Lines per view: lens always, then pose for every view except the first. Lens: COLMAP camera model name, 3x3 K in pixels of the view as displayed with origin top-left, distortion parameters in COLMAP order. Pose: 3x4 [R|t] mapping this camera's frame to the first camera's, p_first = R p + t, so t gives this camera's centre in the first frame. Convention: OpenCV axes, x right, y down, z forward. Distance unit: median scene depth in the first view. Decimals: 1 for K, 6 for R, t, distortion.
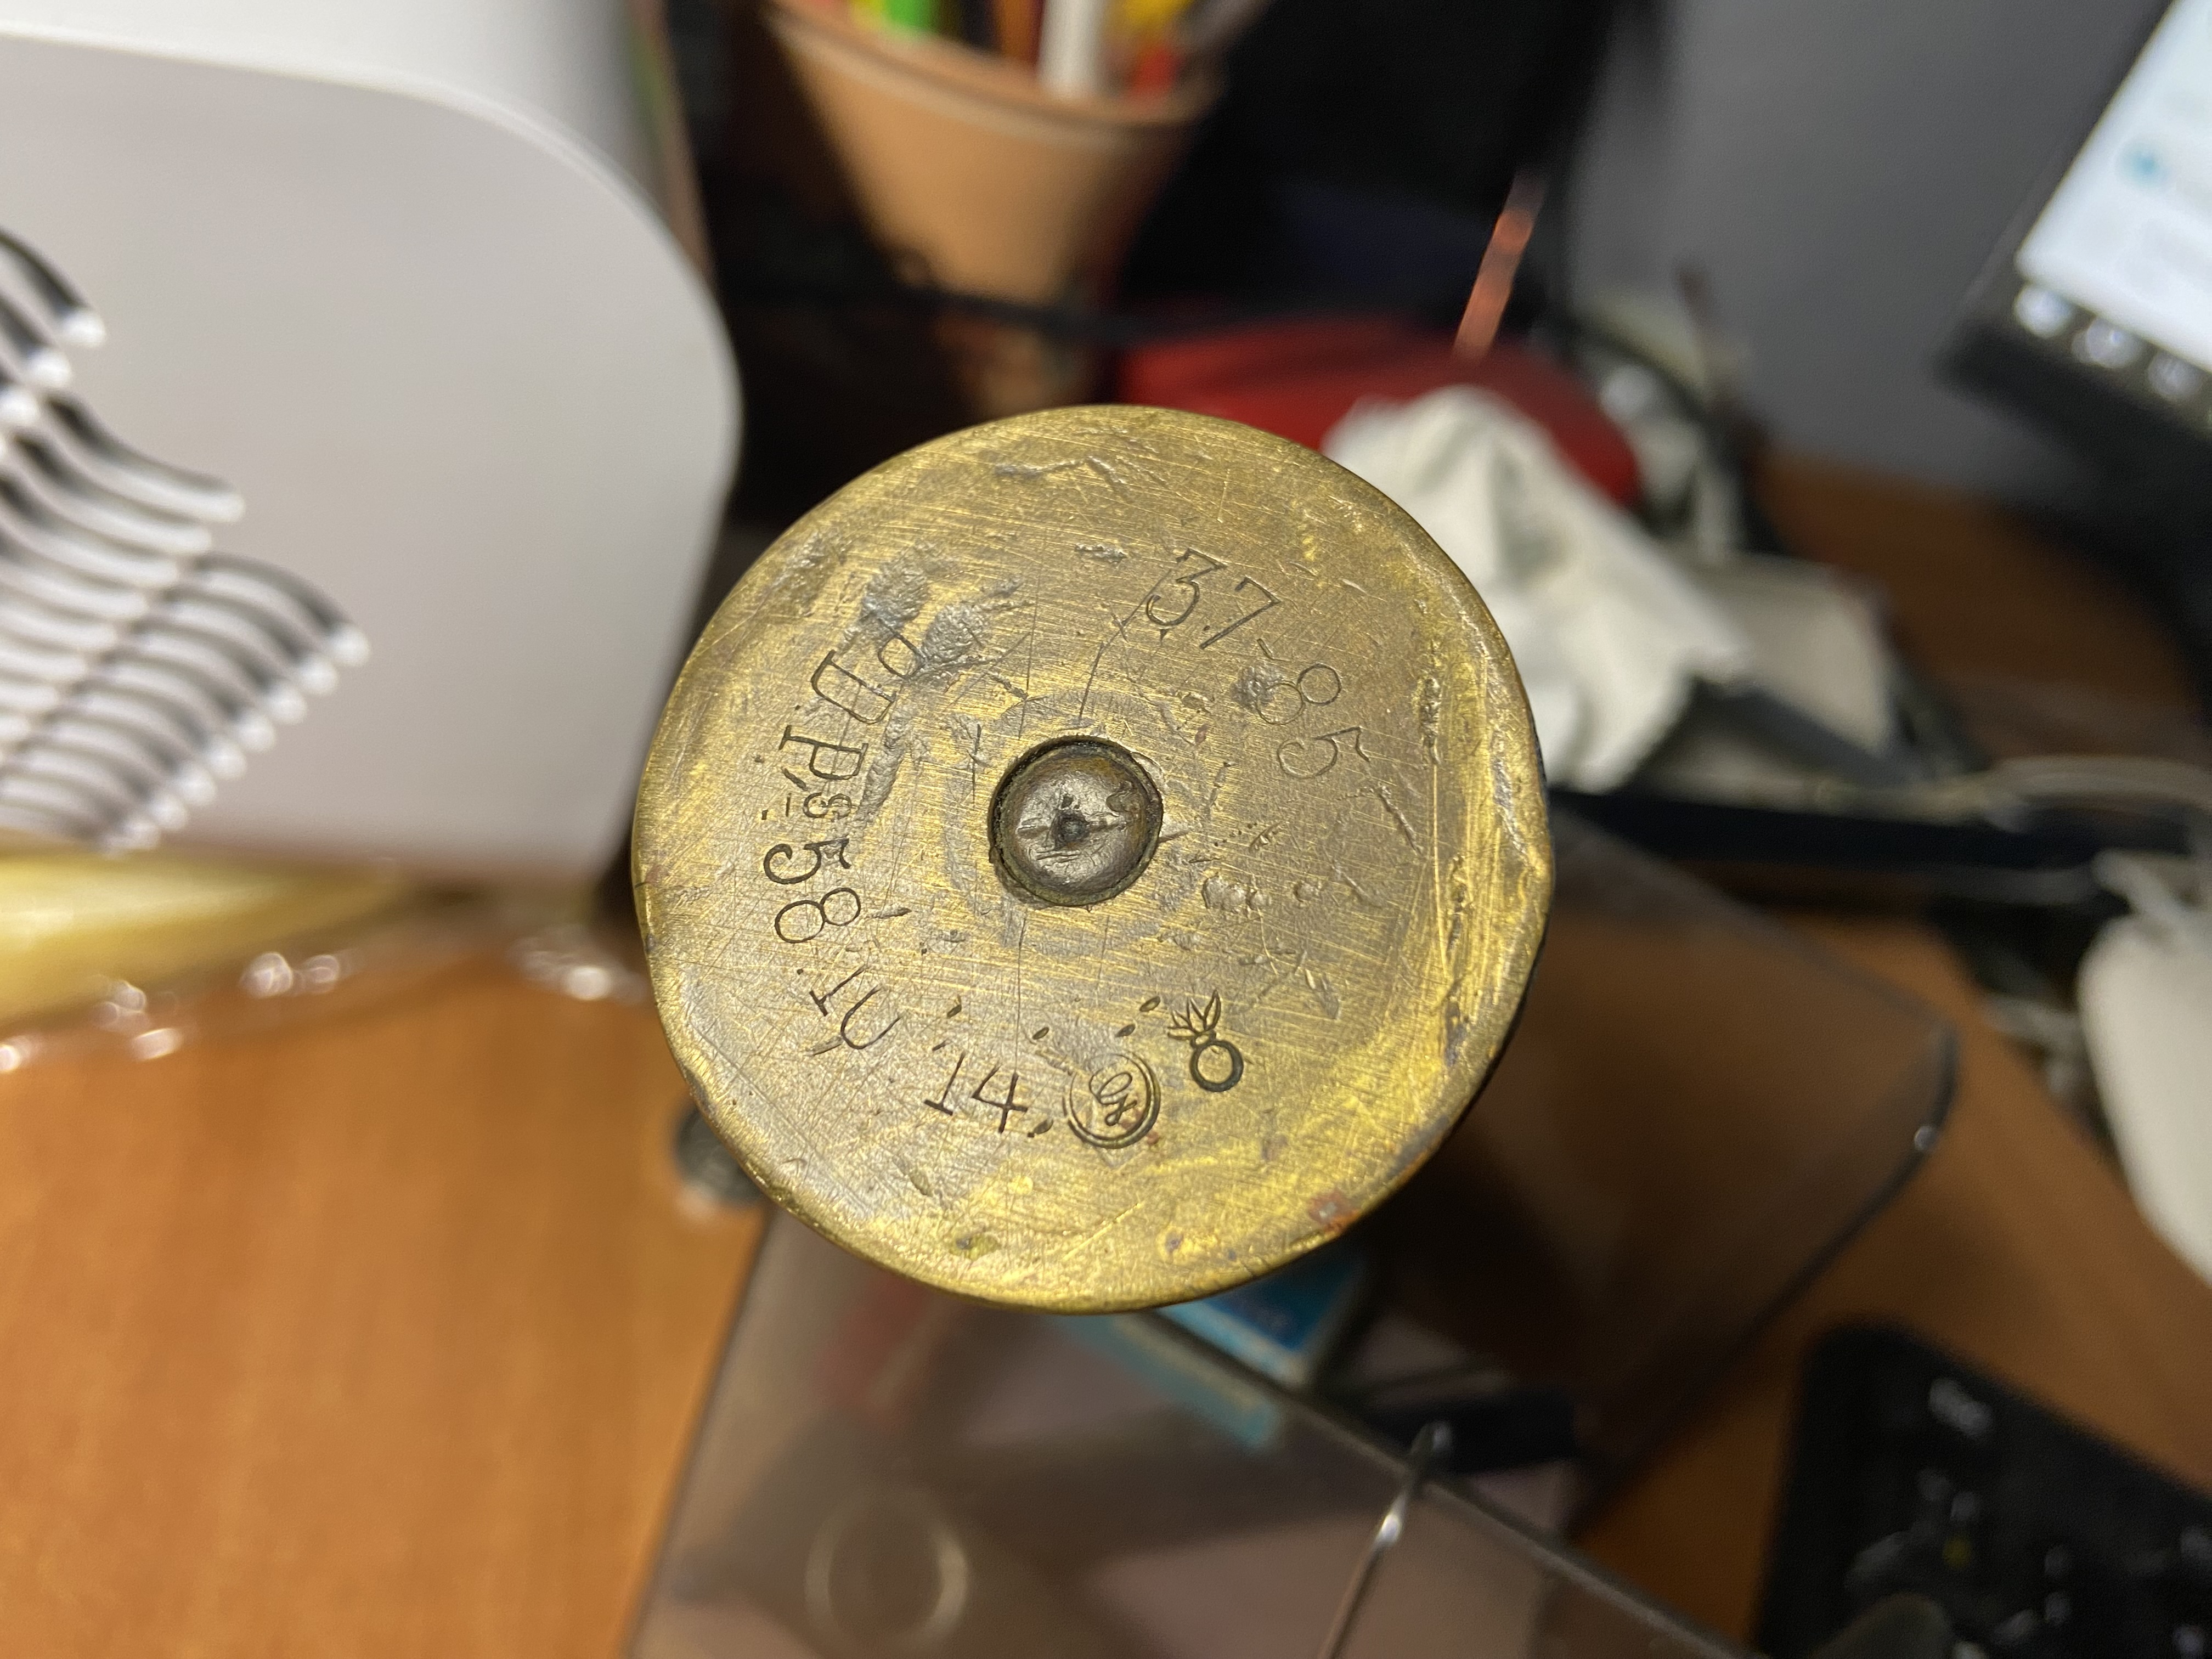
lens RADIAL K [[1612.5, 0, 1106.0], [0, 1612.5, 829.5], [0, 0, 1]] dist [0.075050, -0.130072]
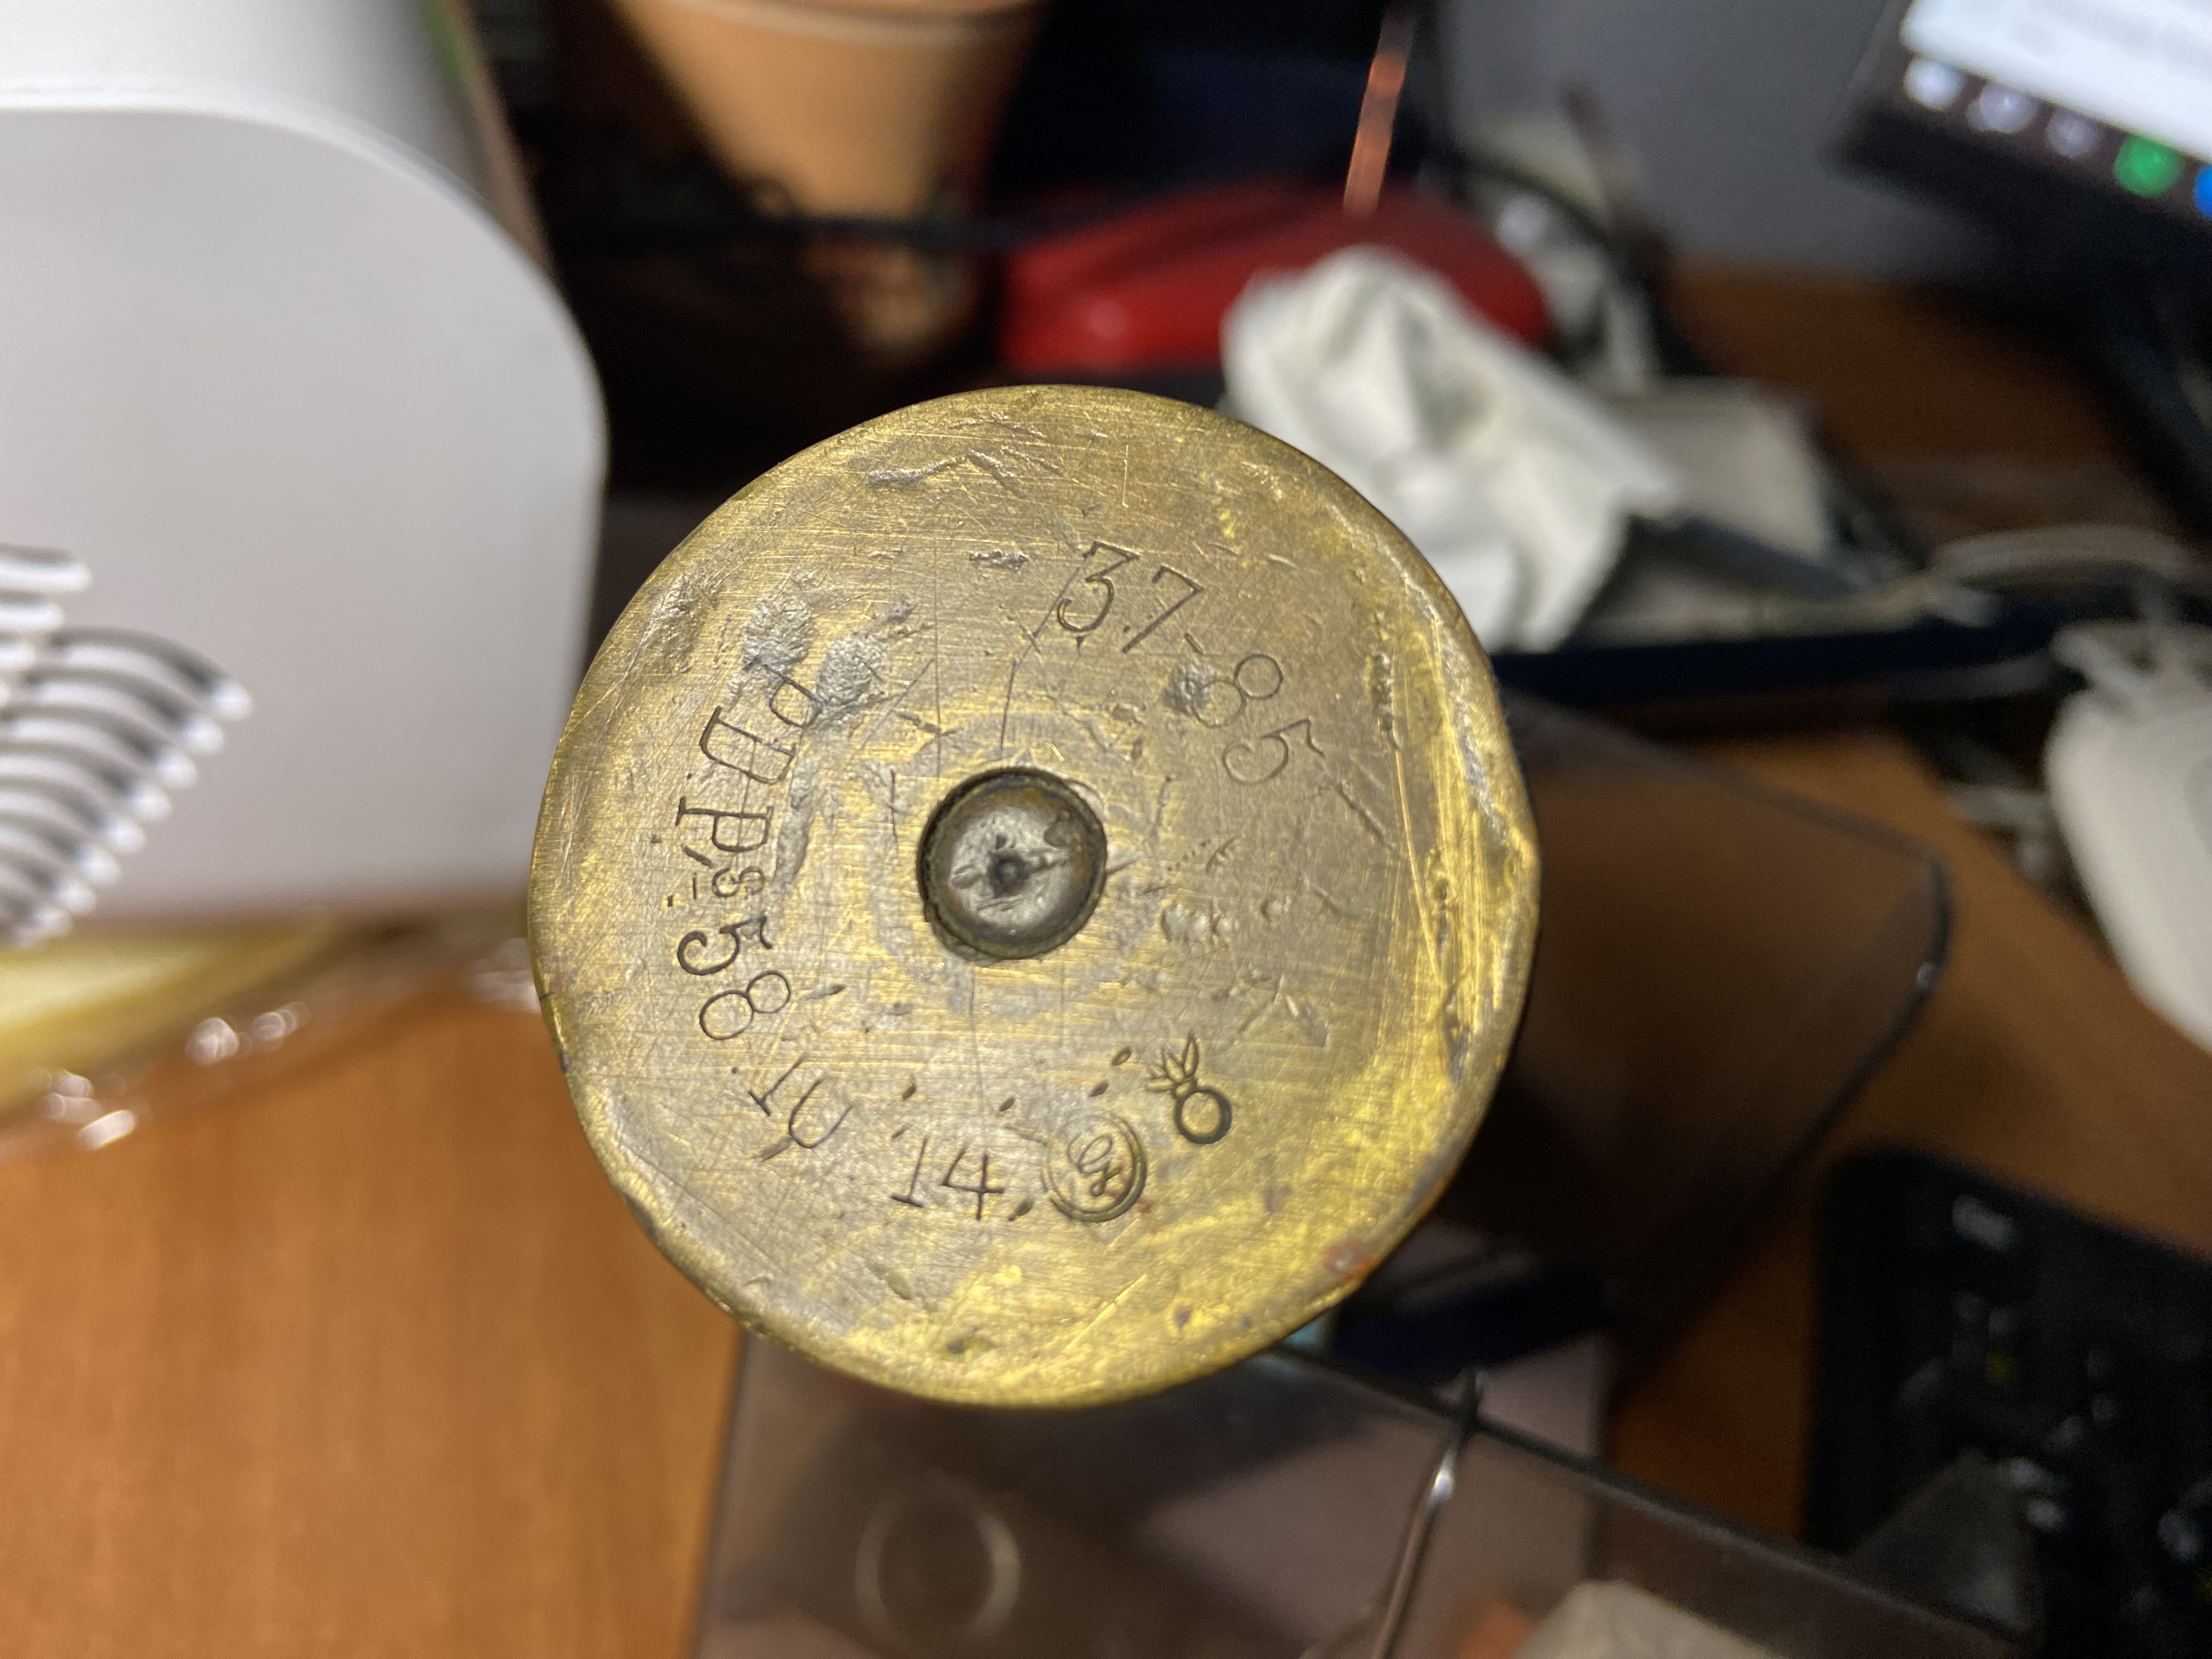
lens RADIAL K [[1613.0, 0, 1096.4], [0, 1613.0, 822.9], [0, 0, 1]] dist [0.085624, -0.141452]
pose [[0.990101, -0.139437, 0.016021, 0.016112], [0.138216, 0.988493, 0.061468, -0.075332], [-0.024408, -0.058645, 0.997980, 0.093330]]
